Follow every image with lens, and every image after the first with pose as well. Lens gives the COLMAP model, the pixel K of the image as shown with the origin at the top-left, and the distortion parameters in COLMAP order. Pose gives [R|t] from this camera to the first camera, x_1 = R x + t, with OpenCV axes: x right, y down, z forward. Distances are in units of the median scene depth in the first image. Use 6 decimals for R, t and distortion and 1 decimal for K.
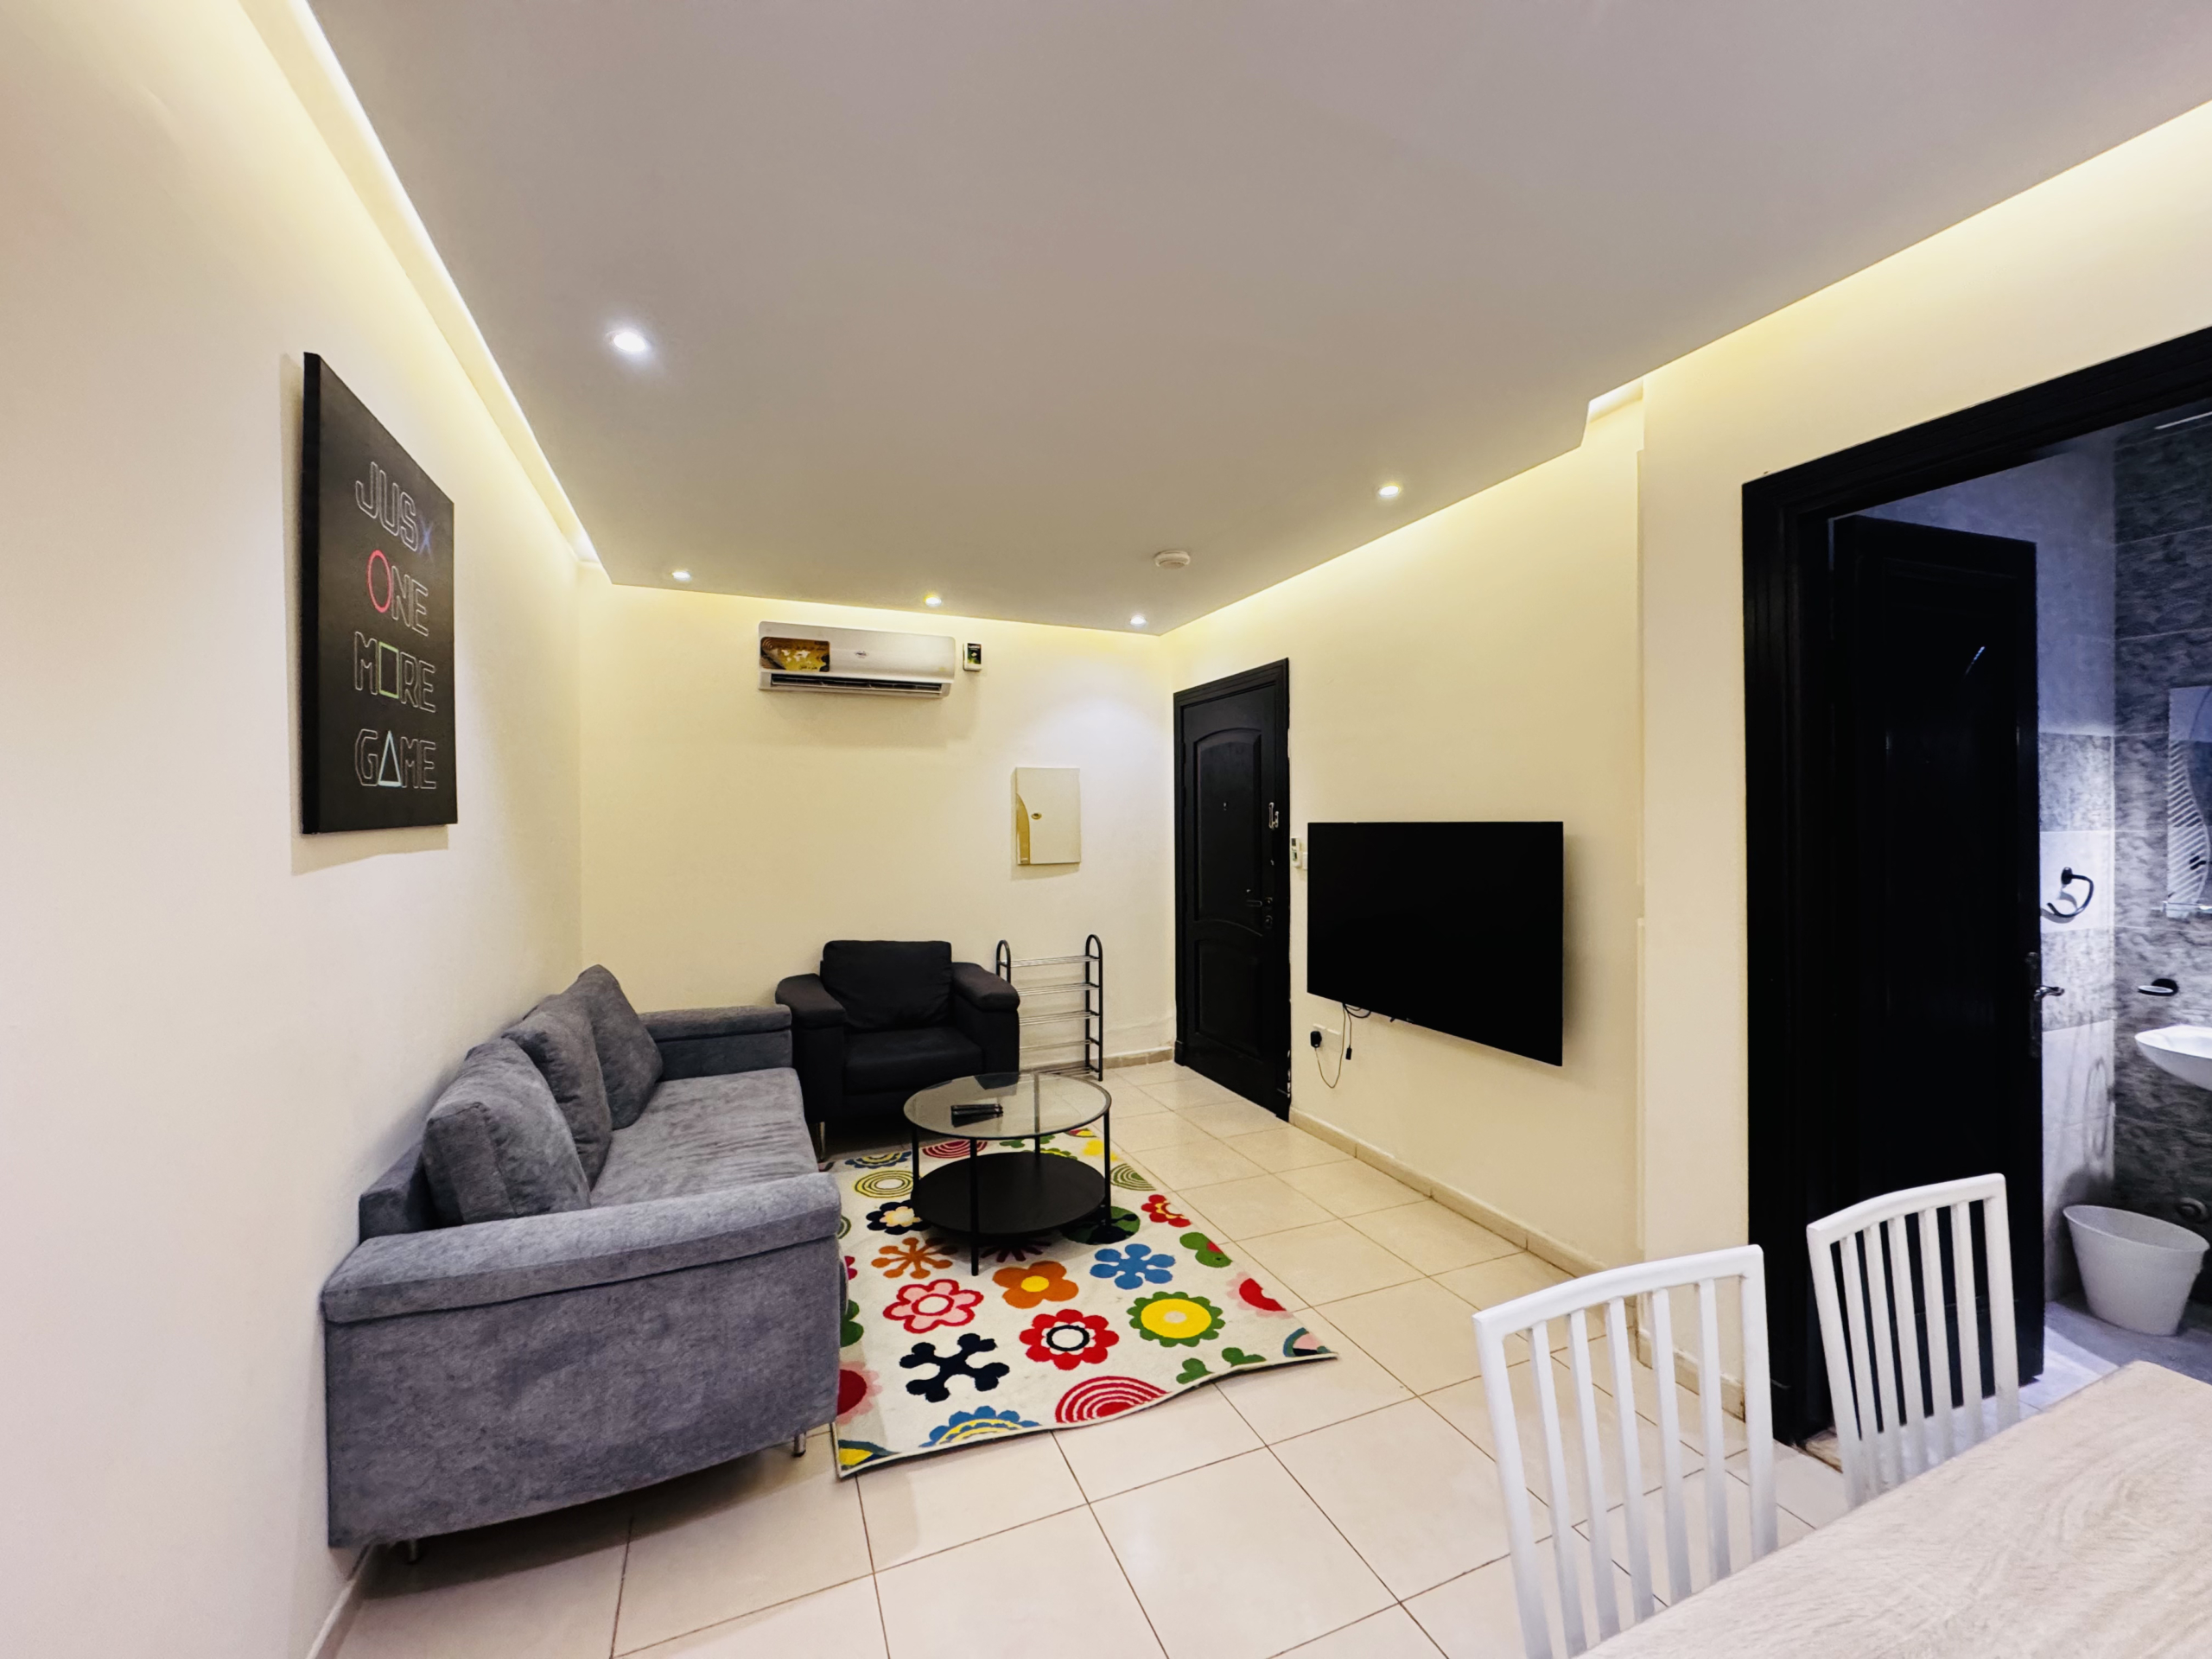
lens RADIAL K [[879.6, 0, 1103.8], [0, 879.6, 828.4], [0, 0, 1]] dist [-0.000944, 0.000099]
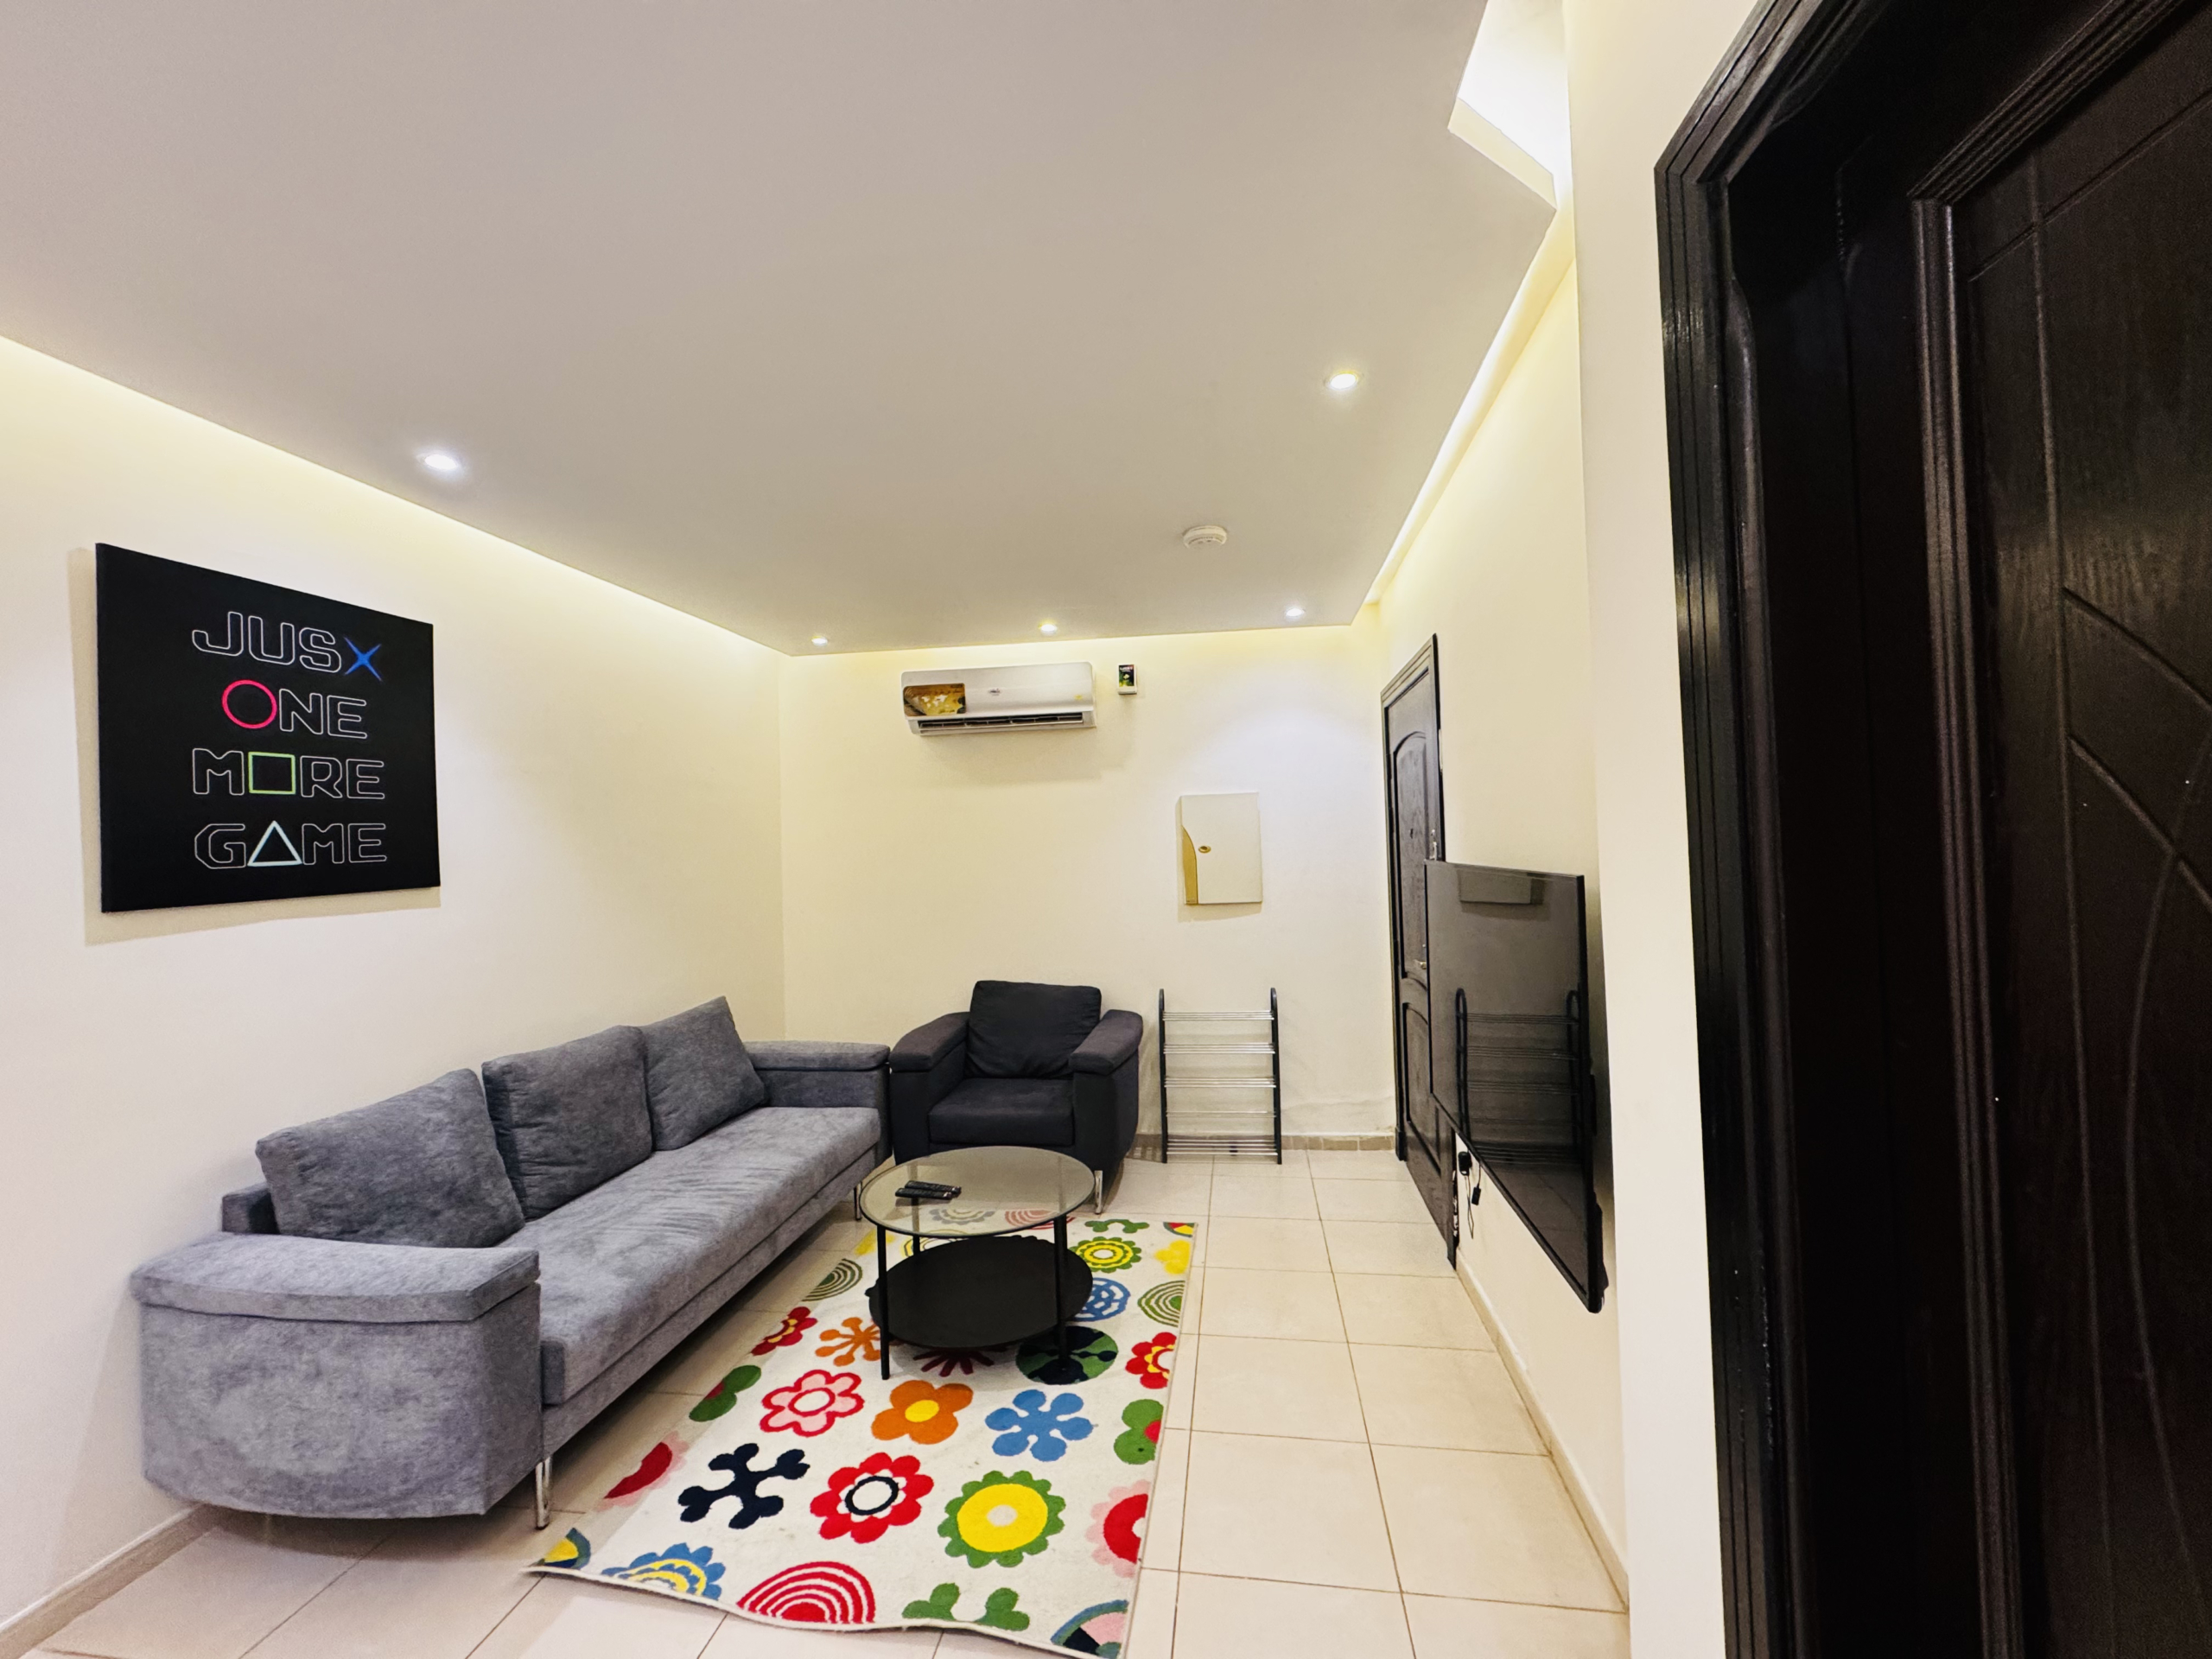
lens RADIAL K [[879.6, 0, 1103.8], [0, 879.6, 828.4], [0, 0, 1]] dist [-0.000944, 0.000099]
pose [[0.853643, -0.030393, -0.519971, 0.518794], [0.021082, 0.999494, -0.023810, -0.027989], [0.520432, 0.009363, 0.853852, 0.336567]]
